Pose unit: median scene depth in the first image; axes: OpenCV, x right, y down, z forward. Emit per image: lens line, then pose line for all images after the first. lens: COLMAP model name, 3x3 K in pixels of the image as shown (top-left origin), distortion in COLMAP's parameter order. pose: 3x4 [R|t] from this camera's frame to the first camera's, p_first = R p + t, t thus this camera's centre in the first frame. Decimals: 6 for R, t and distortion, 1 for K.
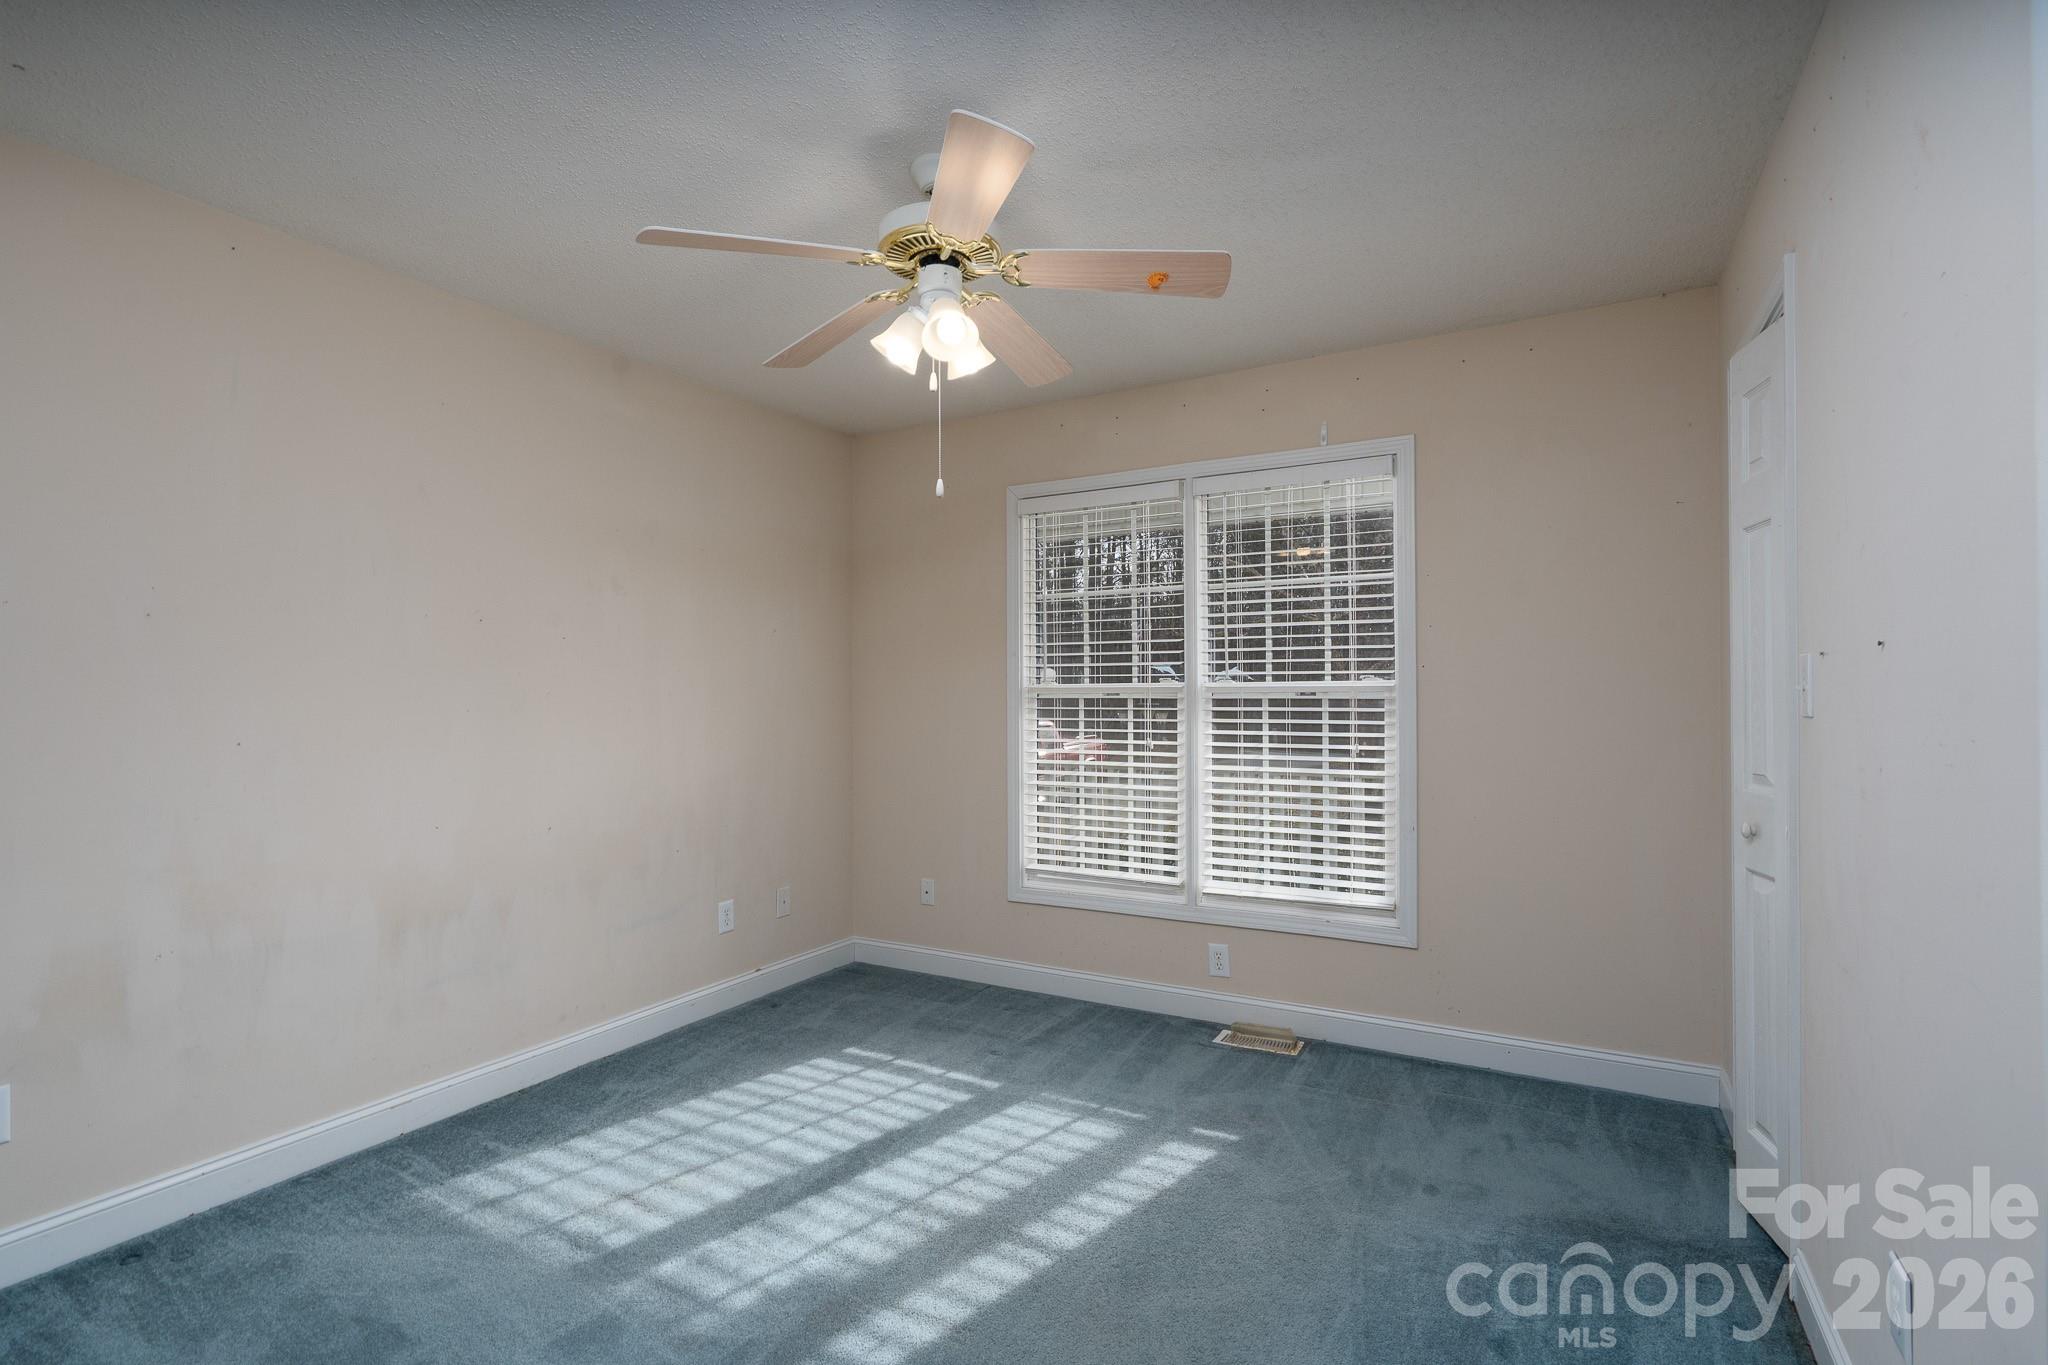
lens RADIAL K [[959.4, 0, 1017.9], [0, 959.4, 690.8], [0, 0, 1]] dist [-0.000617, -0.000093]
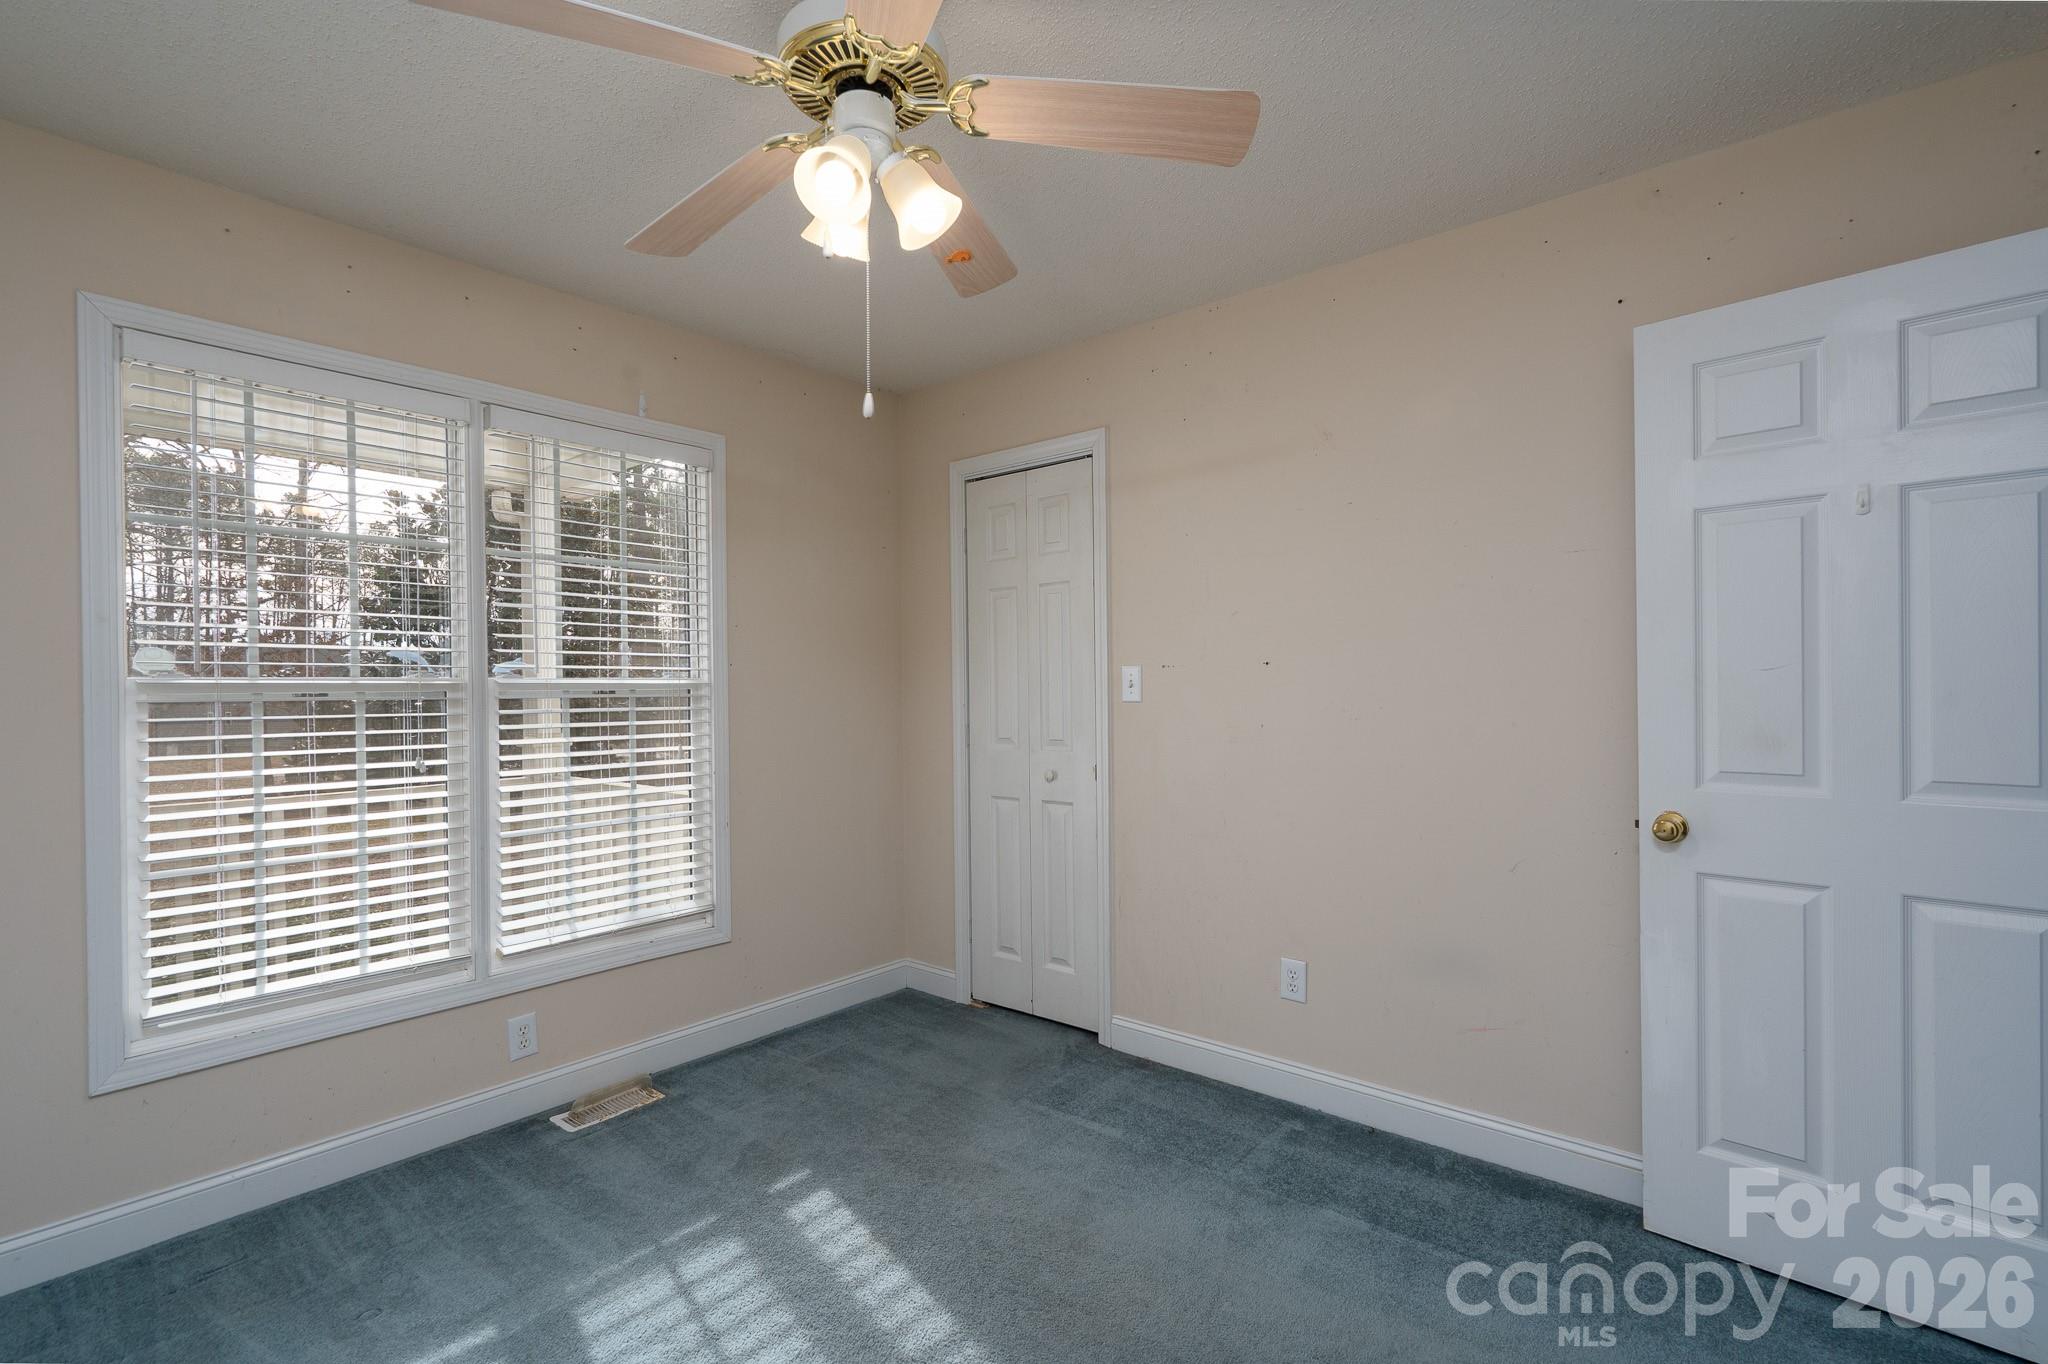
lens RADIAL K [[921.0, 0, 1024.0], [0, 921.0, 682.0], [0, 0, 1]] dist [0.000995, 0.000223]
pose [[0.188159, 0.009900, 0.982089, -0.497599], [0.006723, 0.999913, -0.011368, 0.006758], [-0.982116, 0.008741, 0.188076, 0.511791]]
